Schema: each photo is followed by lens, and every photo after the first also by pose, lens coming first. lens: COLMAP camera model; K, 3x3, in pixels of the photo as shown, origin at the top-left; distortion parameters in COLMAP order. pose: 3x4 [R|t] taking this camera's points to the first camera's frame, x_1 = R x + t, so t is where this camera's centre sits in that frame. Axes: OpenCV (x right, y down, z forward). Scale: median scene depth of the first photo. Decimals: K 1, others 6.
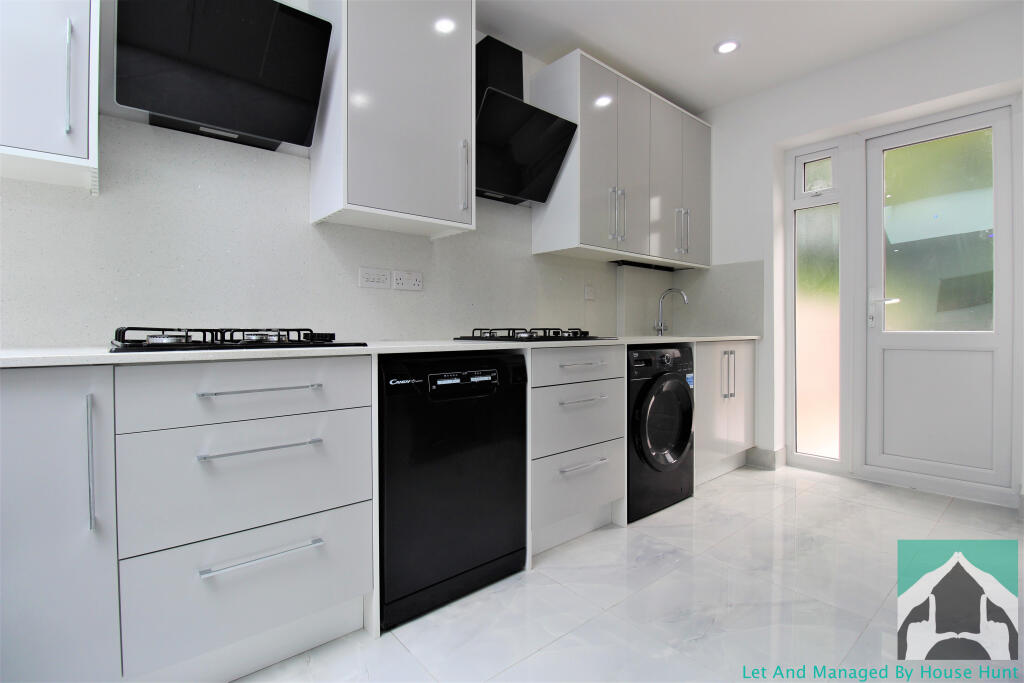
lens RADIAL K [[477.1, 0, 512.7], [0, 477.1, 337.5], [0, 0, 1]] dist [-0.000463, -0.001518]
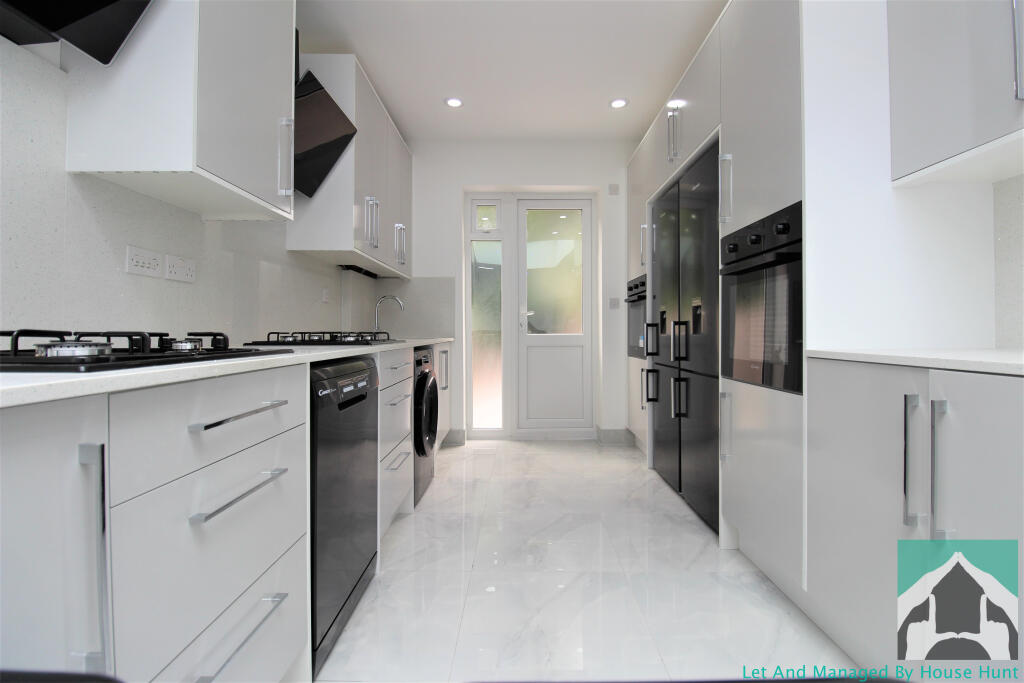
lens RADIAL K [[477.1, 0, 516.6], [0, 477.1, 335.8], [0, 0, 1]] dist [-0.000463, -0.001518]
pose [[0.656968, -0.004100, 0.753907, -0.438279], [0.011568, 0.999922, -0.004643, -0.002804], [-0.753830, 0.011771, 0.656964, 0.094743]]
